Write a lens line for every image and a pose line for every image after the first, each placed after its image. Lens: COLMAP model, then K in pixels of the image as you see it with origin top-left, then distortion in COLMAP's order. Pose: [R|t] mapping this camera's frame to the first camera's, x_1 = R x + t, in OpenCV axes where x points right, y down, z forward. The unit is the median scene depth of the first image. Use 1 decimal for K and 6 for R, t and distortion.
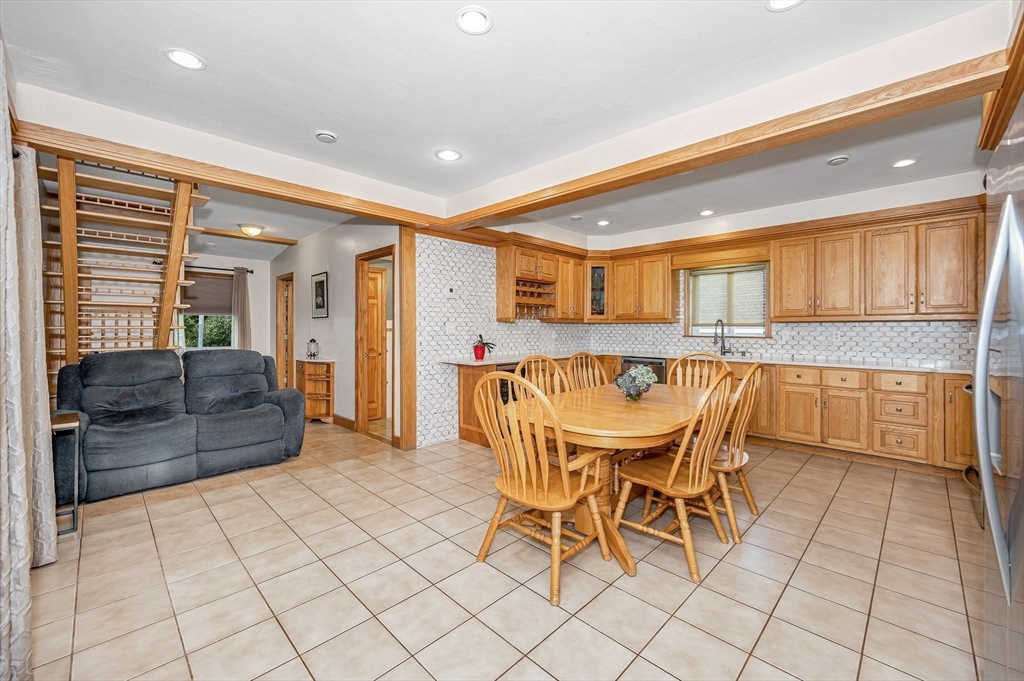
lens RADIAL K [[419.9, 0, 502.2], [0, 419.9, 321.8], [0, 0, 1]] dist [-0.000117, -0.000245]
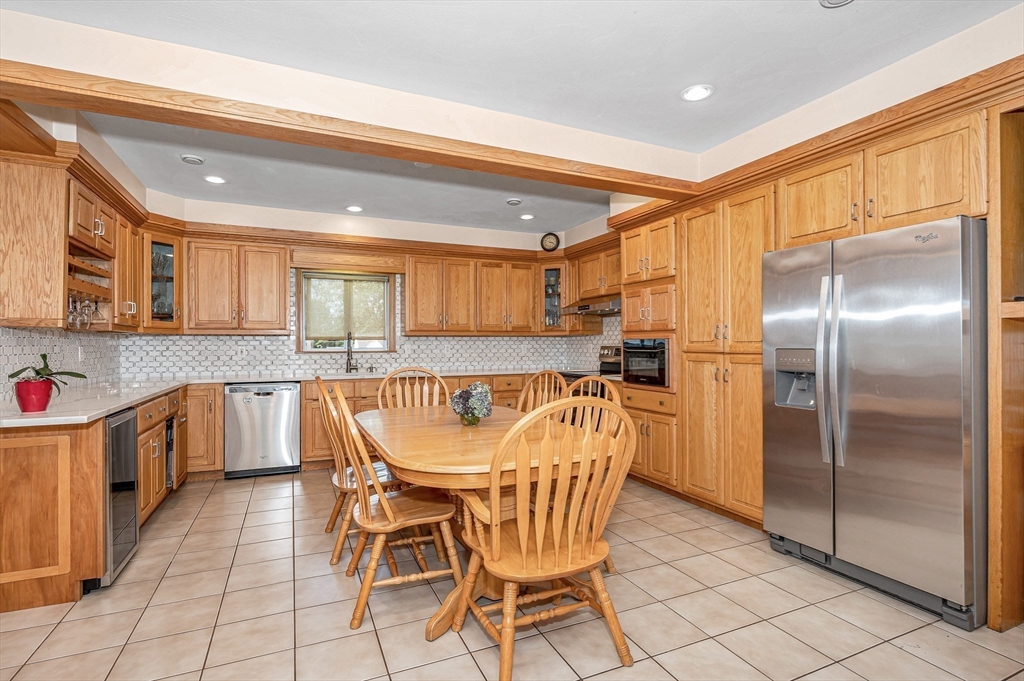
lens RADIAL K [[488.6, 0, 508.8], [0, 488.6, 339.3], [0, 0, 1]] dist [0.000880, -0.001066]
pose [[0.347113, 0.007929, 0.937790, -0.369322], [-0.010566, 0.999934, -0.004544, 0.011748], [-0.937764, -0.008332, 0.347174, 0.372624]]
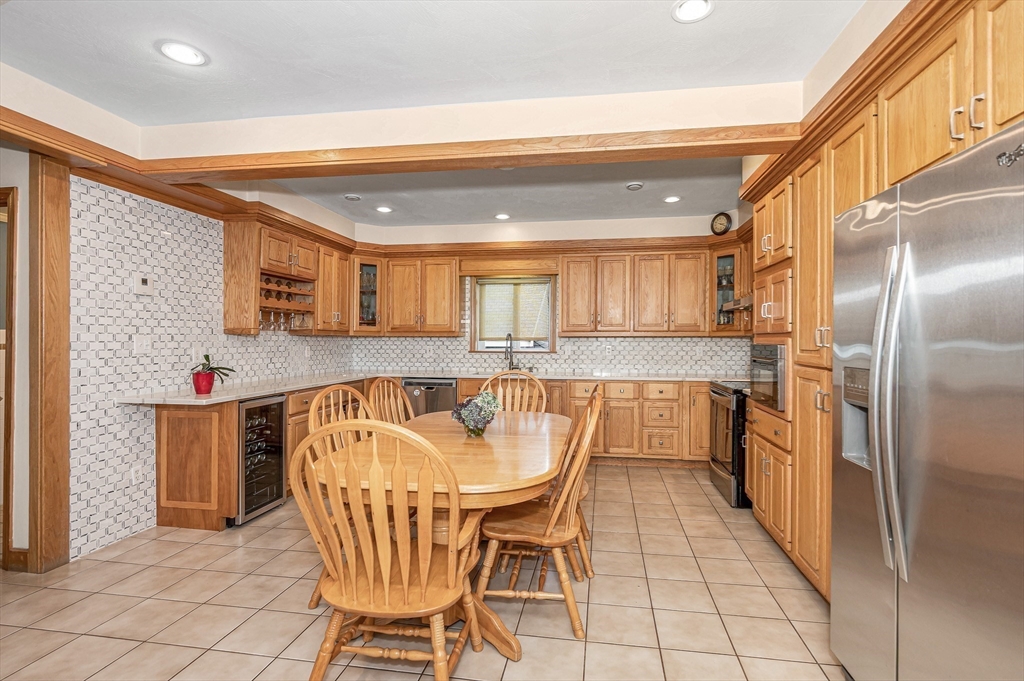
lens RADIAL K [[492.0, 0, 532.5], [0, 492.0, 332.7], [0, 0, 1]] dist [-0.001850, -0.001283]
pose [[0.796774, 0.008860, 0.604213, -0.111295], [-0.009442, 0.999953, -0.002212, -0.006173], [-0.604204, -0.003942, 0.796820, 0.115516]]
